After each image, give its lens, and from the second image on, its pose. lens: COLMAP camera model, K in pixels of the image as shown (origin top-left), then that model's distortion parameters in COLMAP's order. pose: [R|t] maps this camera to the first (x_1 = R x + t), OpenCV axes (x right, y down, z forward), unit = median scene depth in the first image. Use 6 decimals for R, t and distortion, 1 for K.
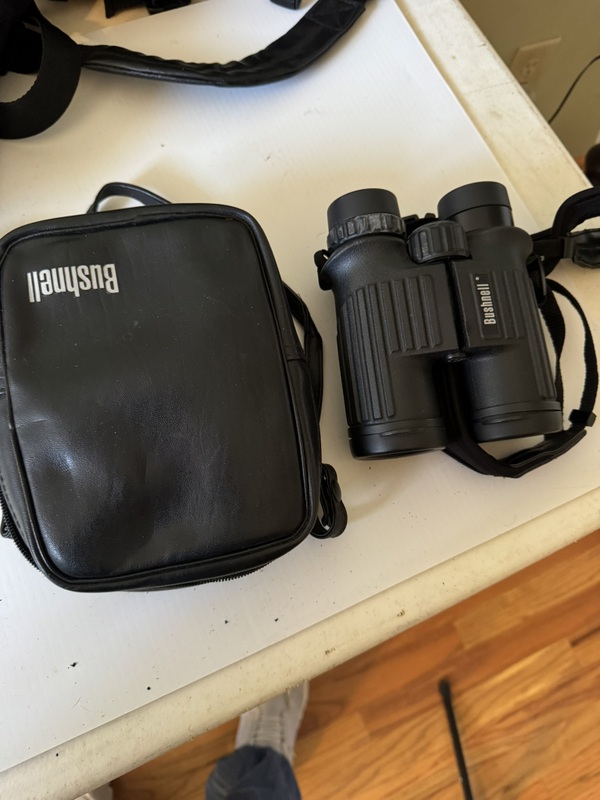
lens RADIAL K [[547.7, 0, 295.9], [0, 547.7, 404.7], [0, 0, 1]] dist [0.011255, -0.021057]
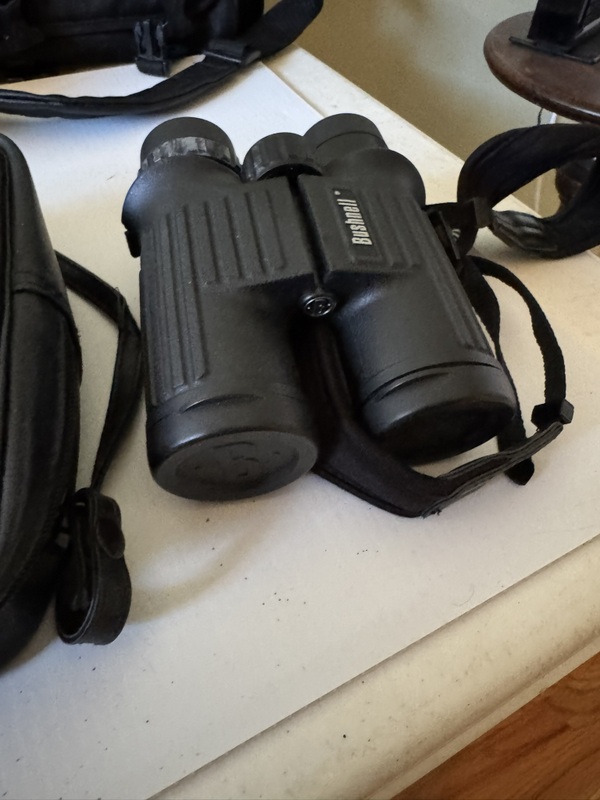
lens RADIAL K [[547.7, 0, 304.2], [0, 547.7, 399.3], [0, 0, 1]] dist [0.011255, -0.021057]
pose [[0.997987, -0.057116, 0.027546, 0.257223], [0.063370, 0.914034, -0.400657, 0.267812], [-0.002294, 0.401596, 0.915814, 0.485325]]
